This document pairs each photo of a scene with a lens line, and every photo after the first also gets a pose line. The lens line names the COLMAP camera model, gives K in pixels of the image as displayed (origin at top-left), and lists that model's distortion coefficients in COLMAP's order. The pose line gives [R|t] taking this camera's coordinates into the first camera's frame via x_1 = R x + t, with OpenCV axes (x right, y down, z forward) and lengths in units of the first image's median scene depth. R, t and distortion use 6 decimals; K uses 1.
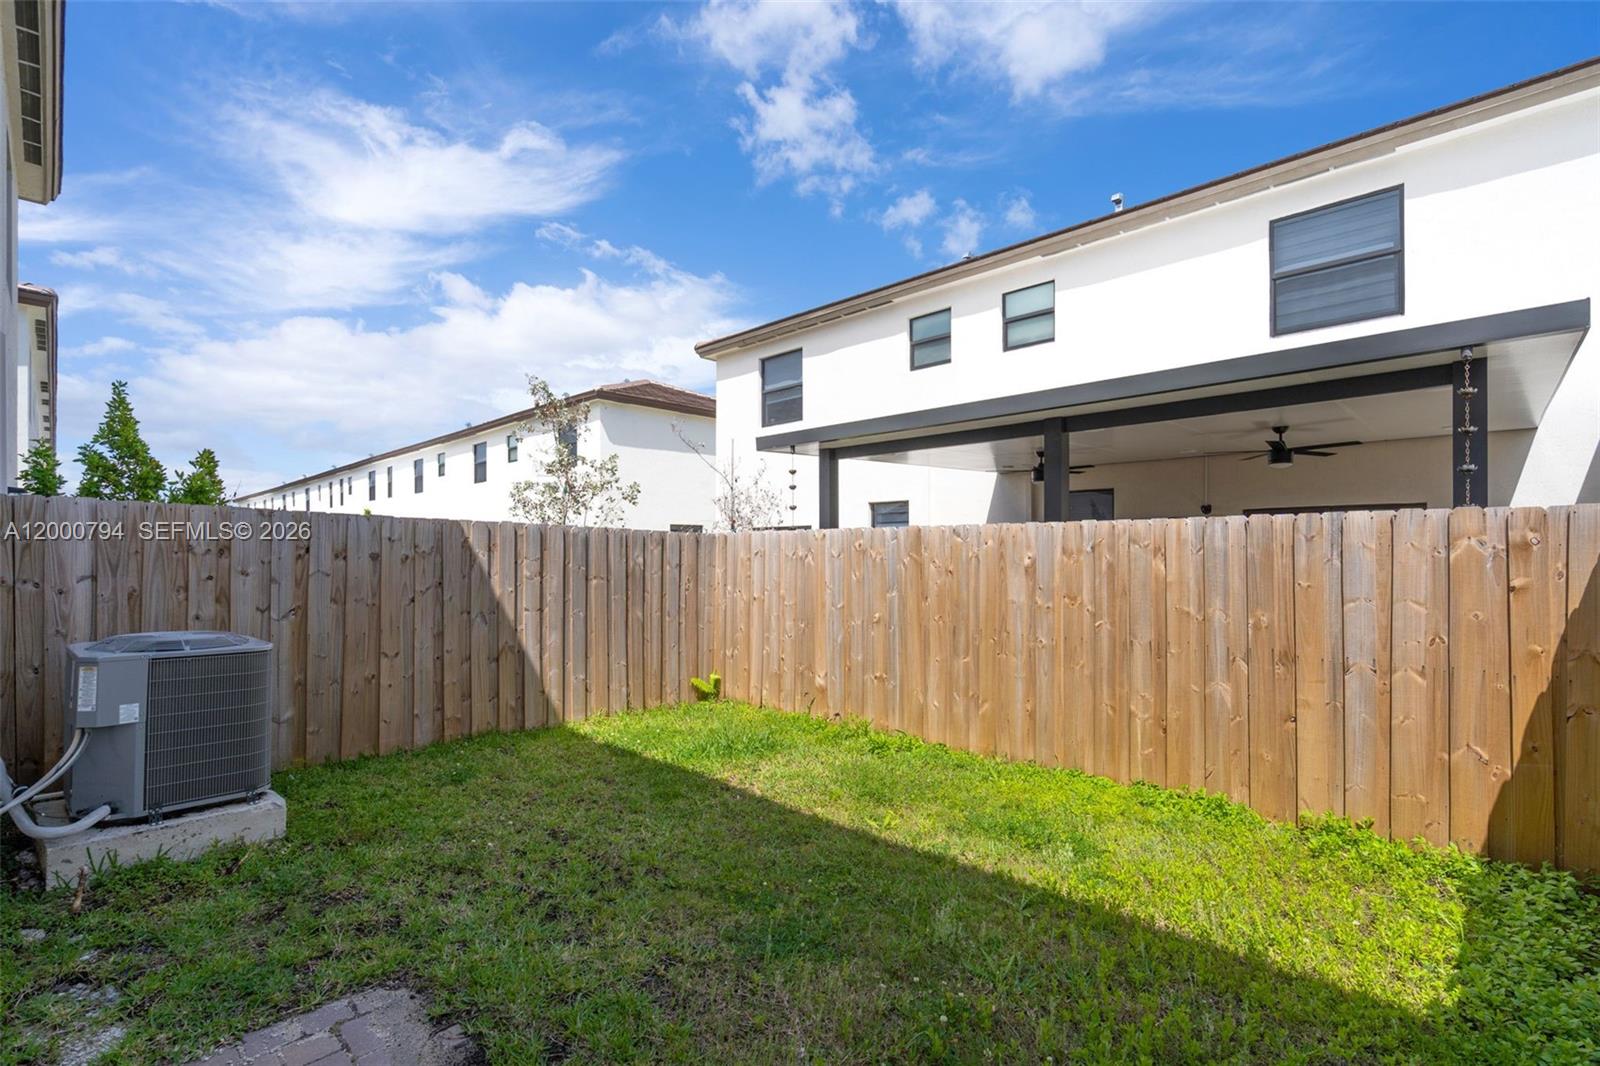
lens RADIAL K [[739.6, 0, 793.2], [0, 739.6, 544.2], [0, 0, 1]] dist [-0.001222, 0.001514]
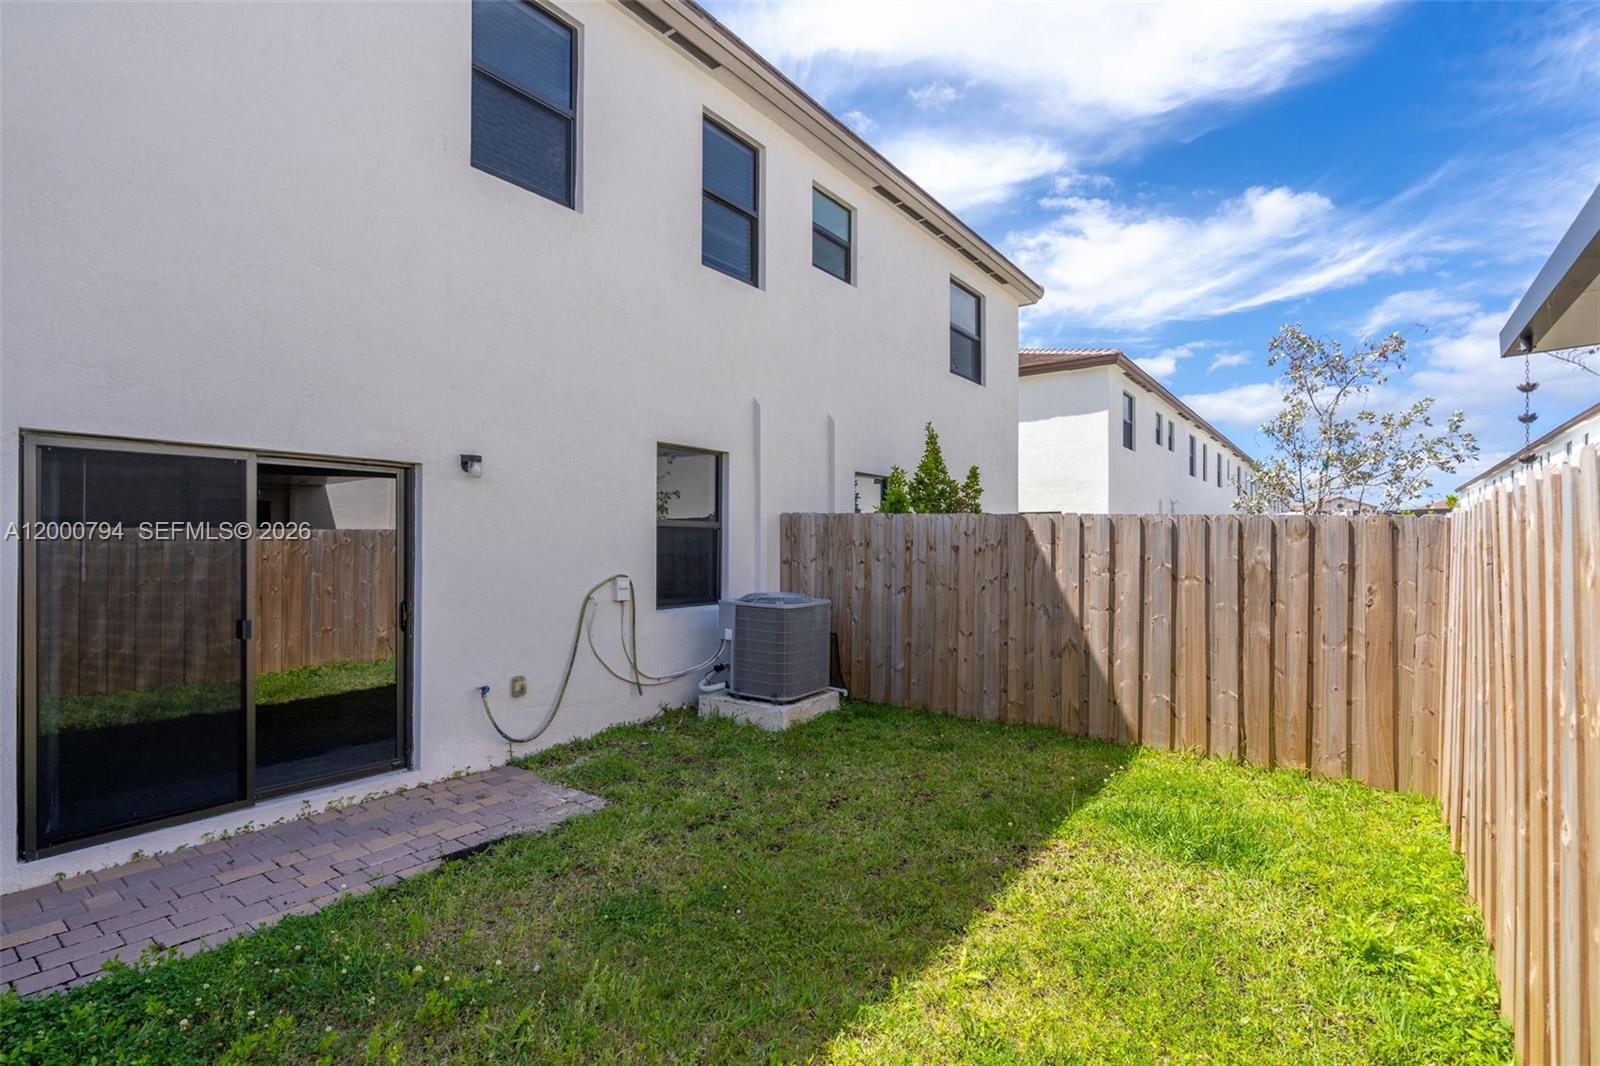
lens RADIAL K [[739.6, 0, 794.9], [0, 739.6, 537.9], [0, 0, 1]] dist [-0.001222, 0.001514]
pose [[0.130714, -0.005237, -0.991406, 0.516376], [0.008733, 0.999953, -0.004131, 0.002397], [0.991382, -0.008118, 0.130754, 0.528149]]
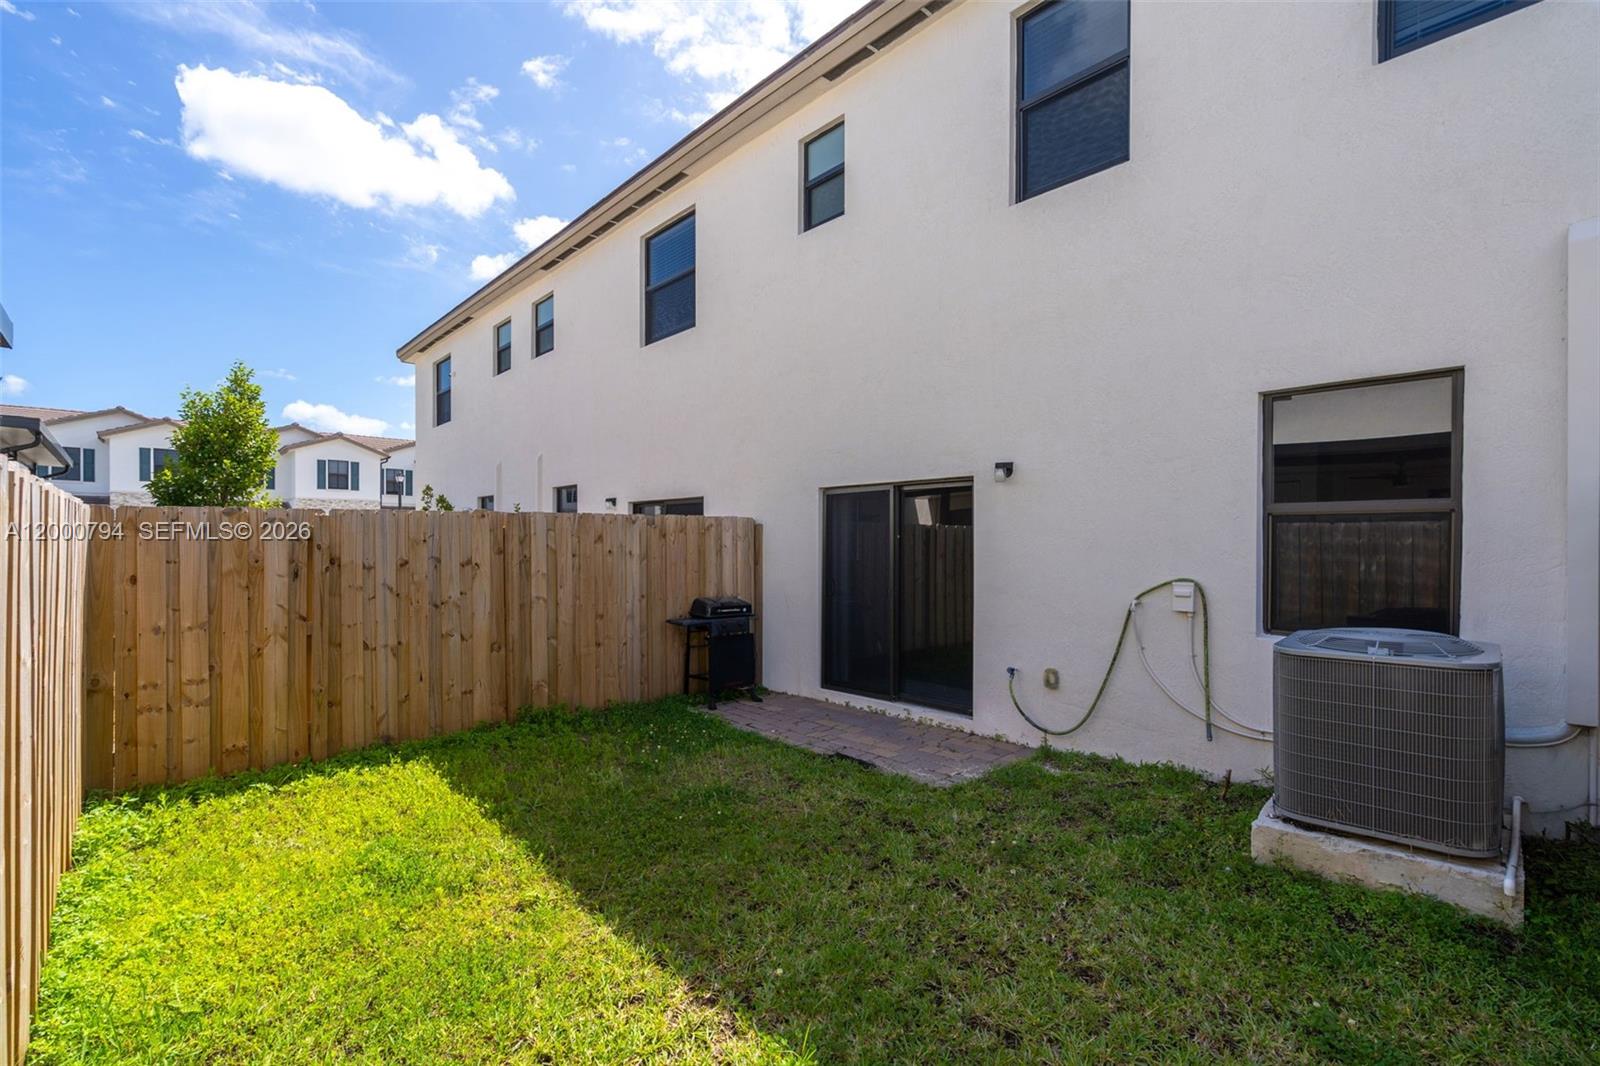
lens RADIAL K [[689.1, 0, 810.8], [0, 689.1, 544.2], [0, 0, 1]] dist [-0.000317, -0.000054]
pose [[-0.999908, 0.006186, 0.012075, -0.099656], [0.006044, 0.999912, -0.011793, 0.016172], [-0.012147, -0.011719, -0.999858, 1.144812]]
